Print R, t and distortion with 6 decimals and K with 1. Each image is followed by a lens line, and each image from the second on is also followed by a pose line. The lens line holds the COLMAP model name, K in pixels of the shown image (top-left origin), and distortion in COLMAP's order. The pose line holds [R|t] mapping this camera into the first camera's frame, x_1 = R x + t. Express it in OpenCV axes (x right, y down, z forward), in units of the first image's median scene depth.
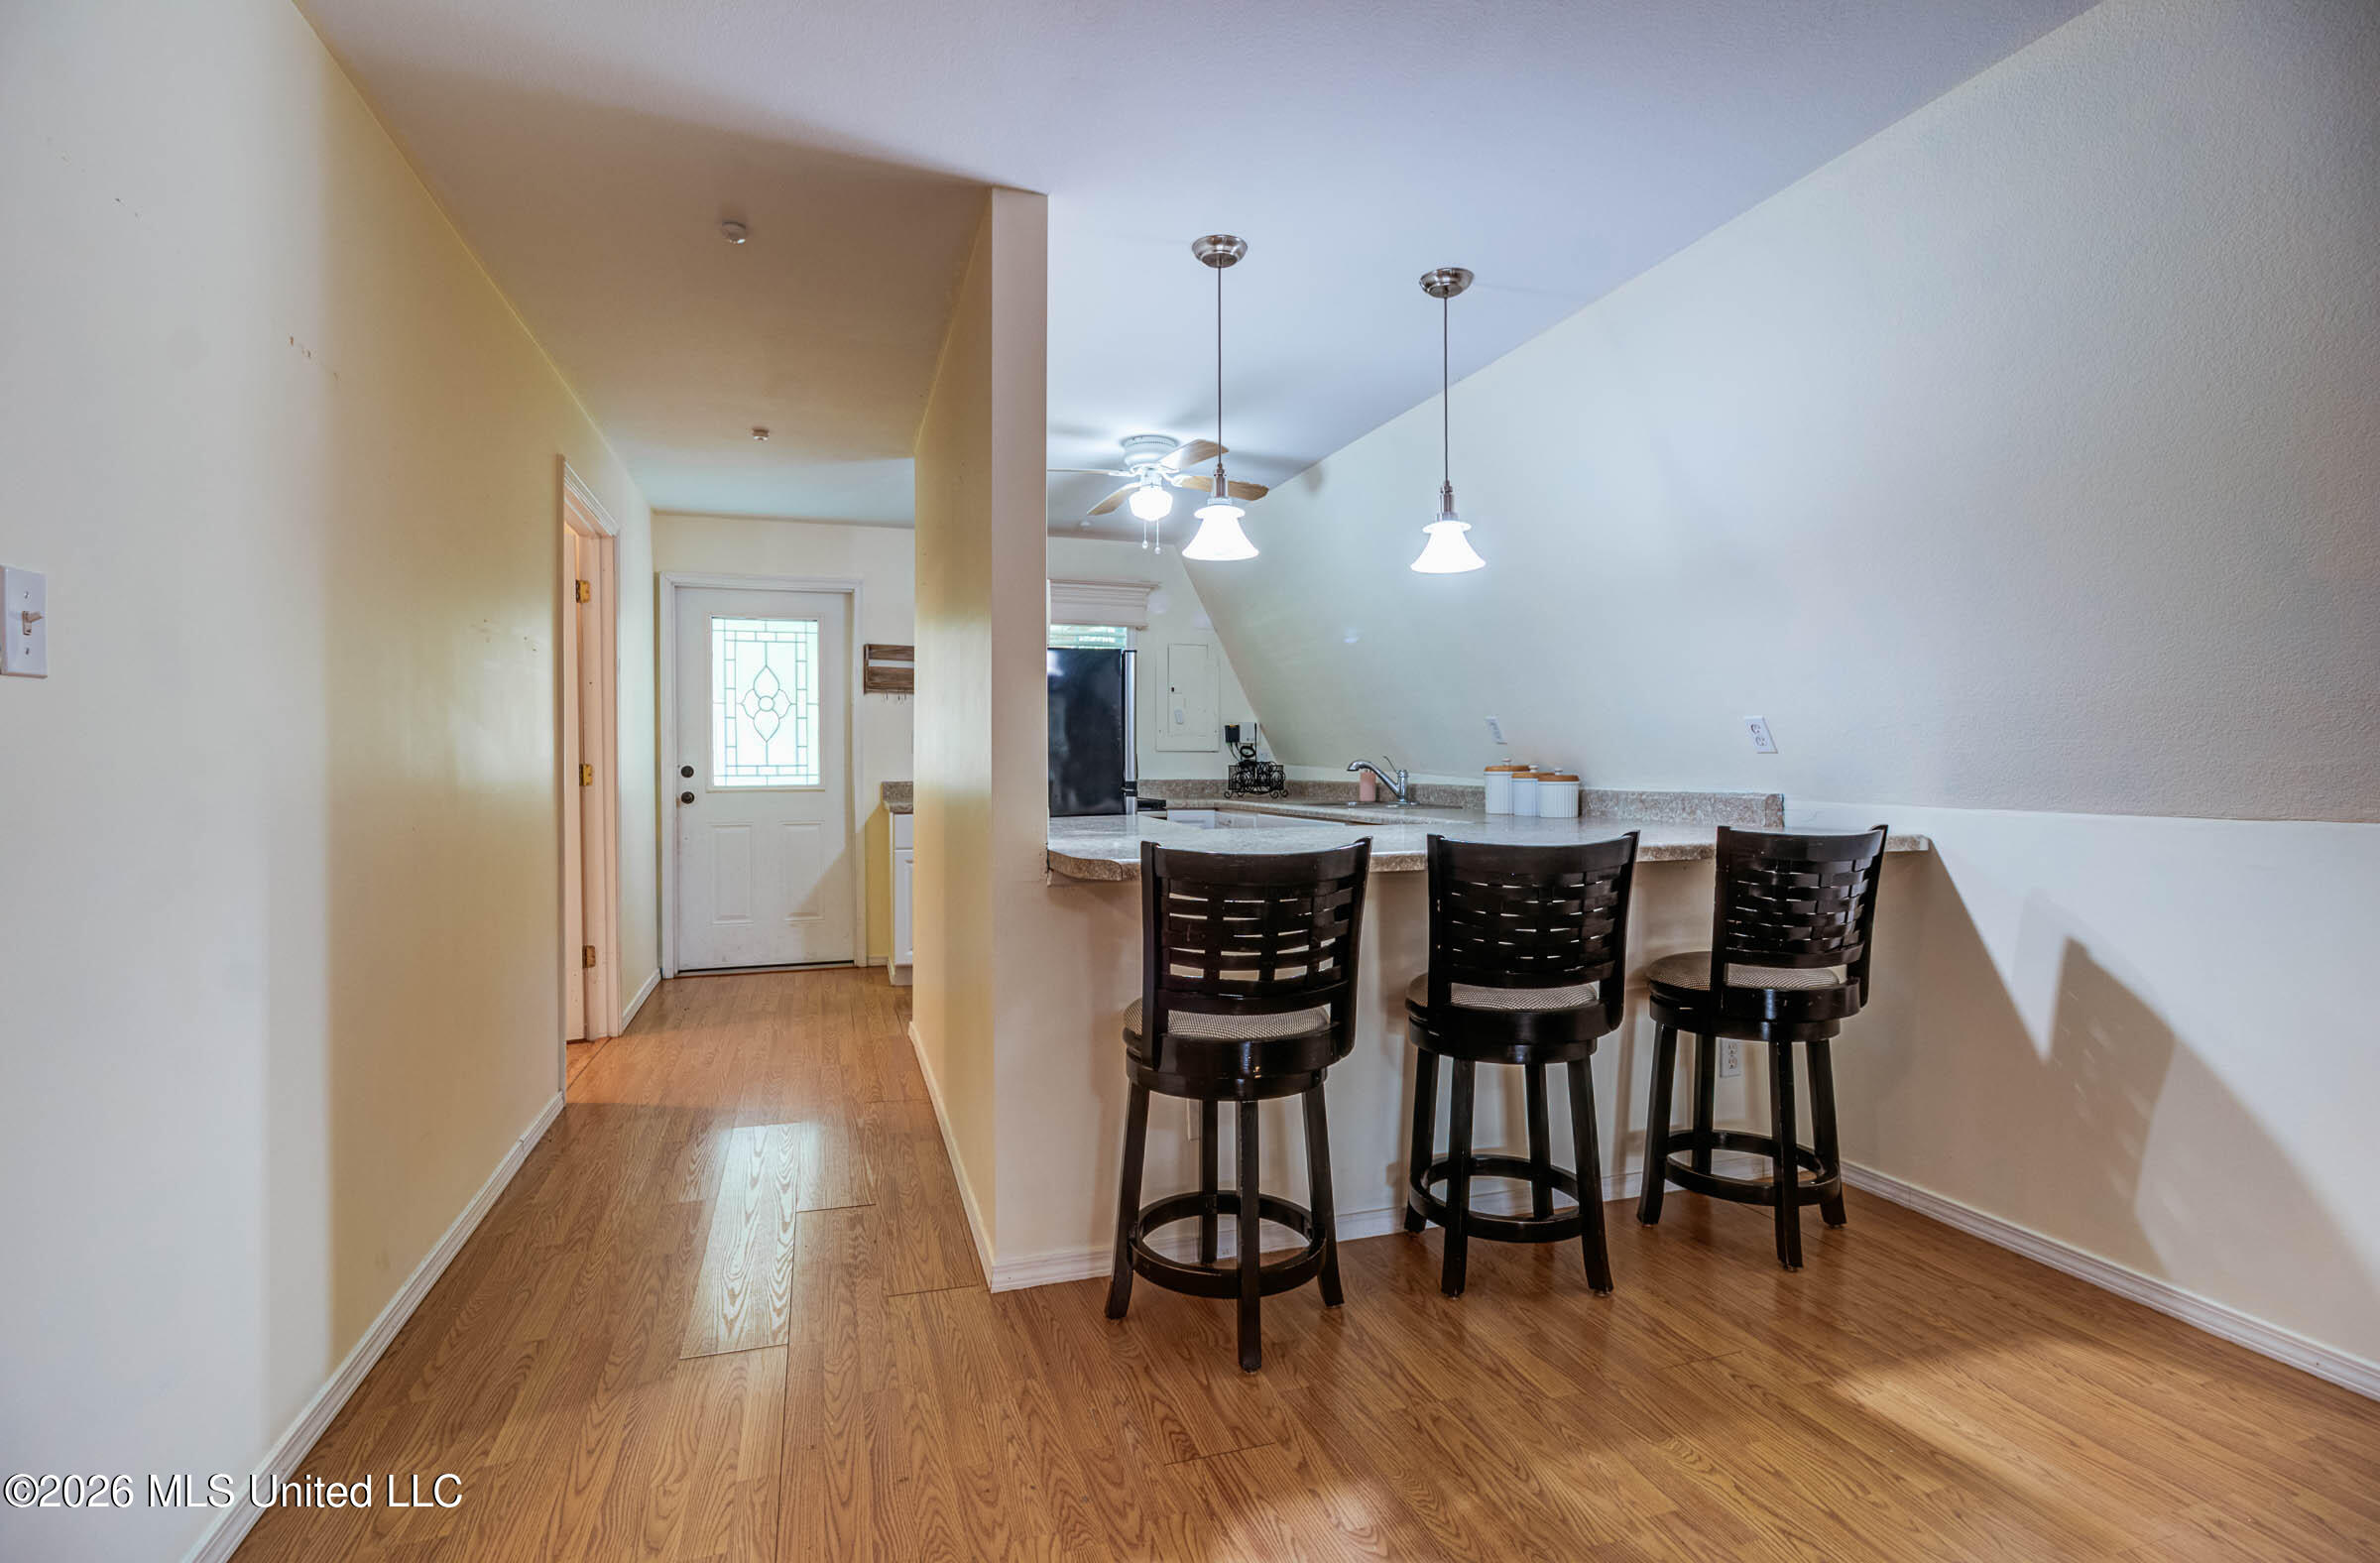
lens RADIAL K [[1078.9, 0, 1179.5], [0, 1078.9, 760.9], [0, 0, 1]] dist [-0.014391, 0.006009]
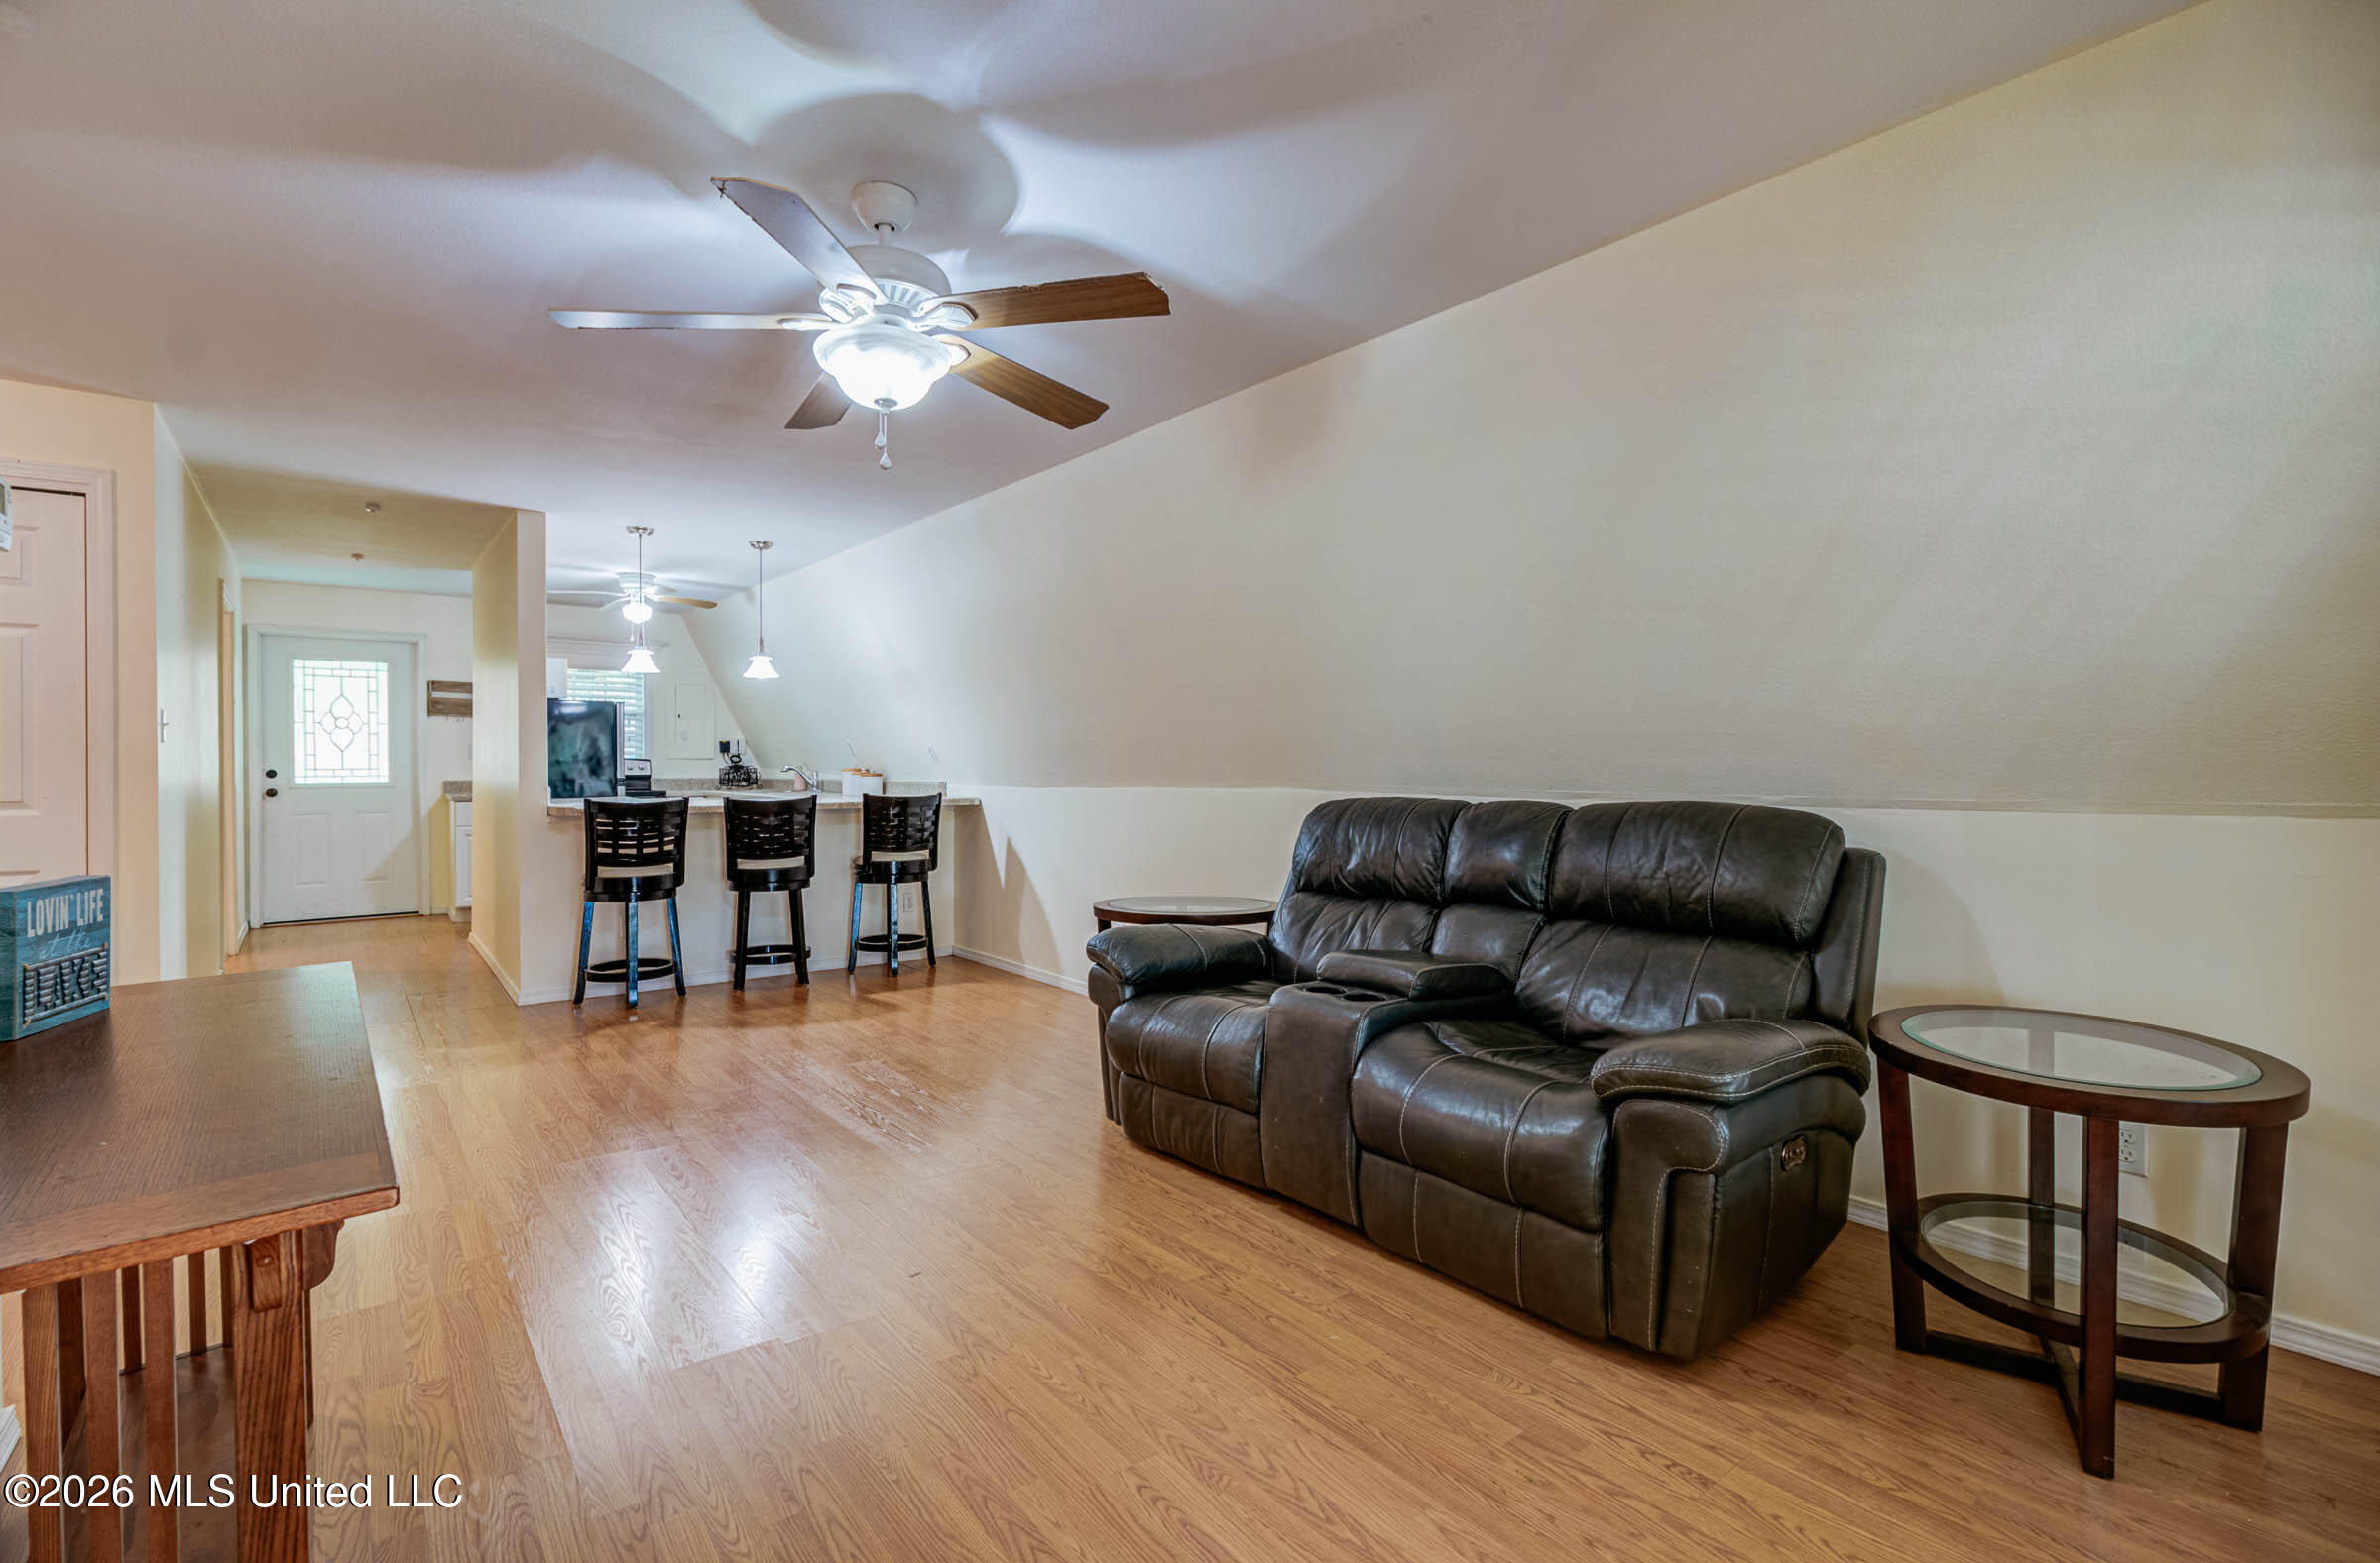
lens RADIAL K [[1078.9, 0, 1186.0], [0, 1078.9, 773.2], [0, 0, 1]] dist [-0.014391, 0.006009]
pose [[0.937413, -0.002022, 0.348214, 0.298703], [-0.001148, 0.999960, 0.008899, -0.007165], [-0.348218, -0.008742, 0.937373, -1.347865]]
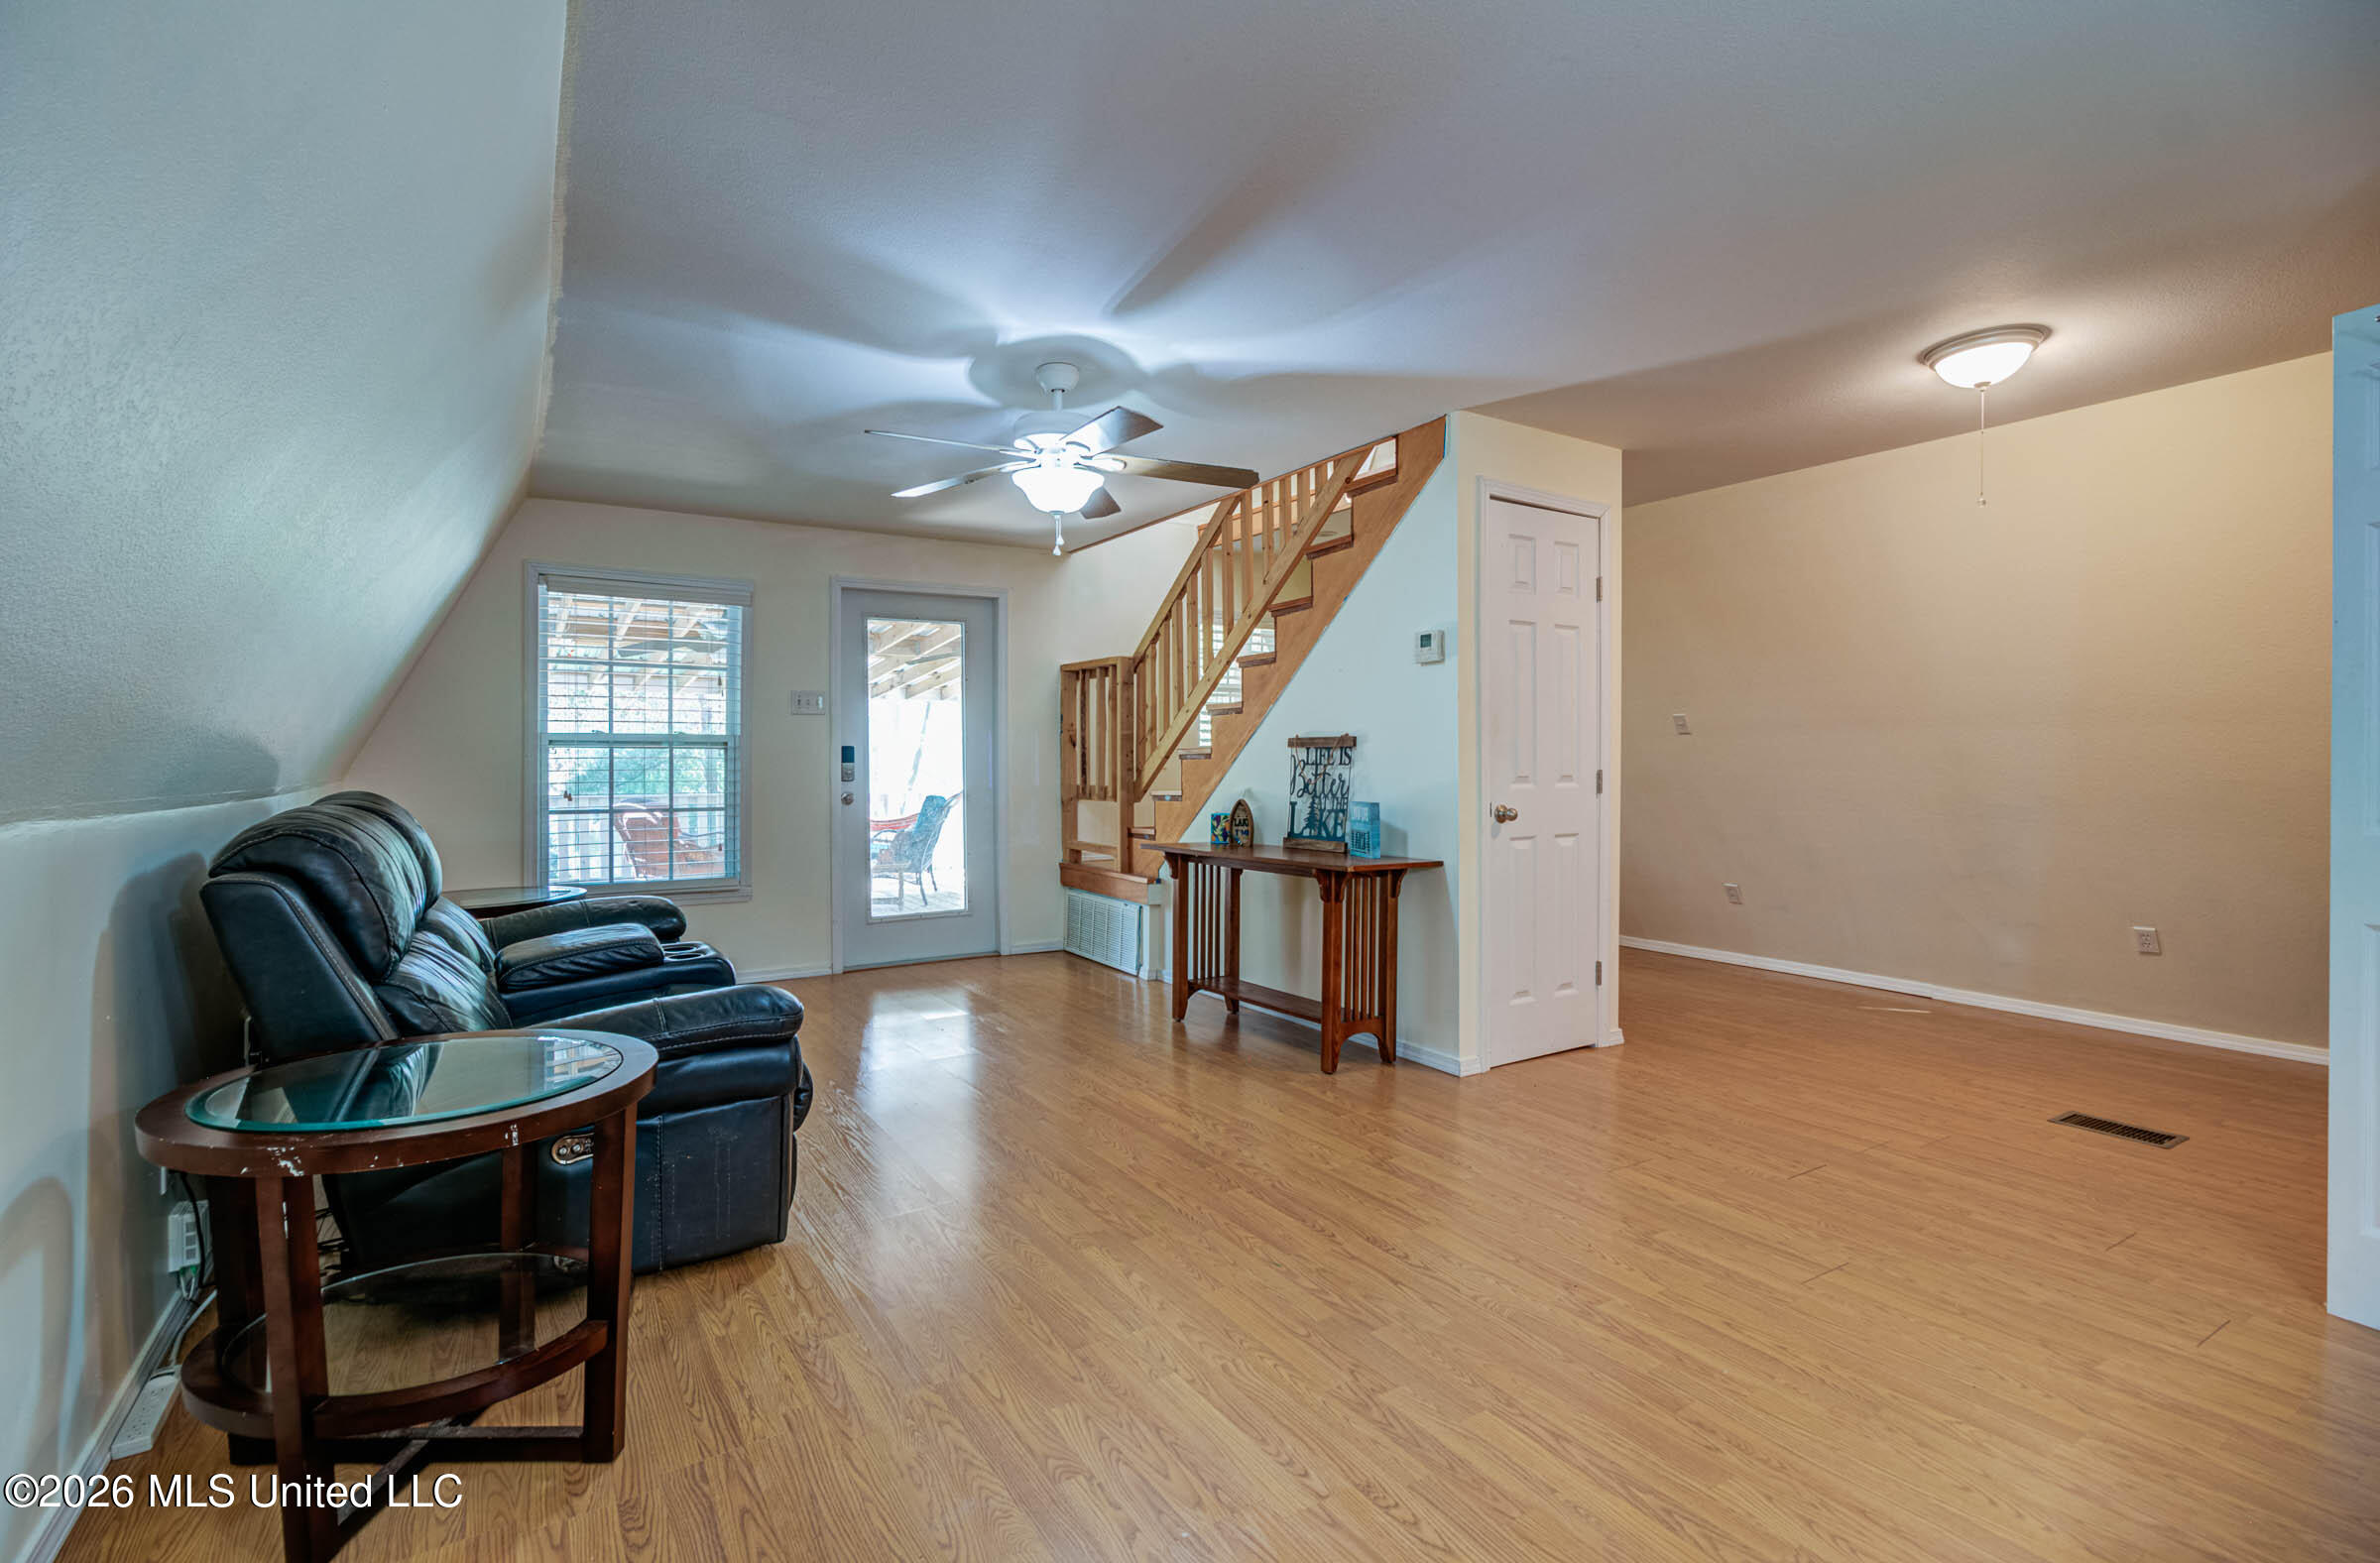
lens RADIAL K [[1078.9, 0, 1167.5], [0, 1078.9, 763.4], [0, 0, 1]] dist [-0.014391, 0.006009]
pose [[-0.971329, 0.004253, -0.237700, 0.549475], [0.004023, 0.999991, 0.001455, 0.000268], [0.237704, 0.000457, -0.971338, 0.806216]]
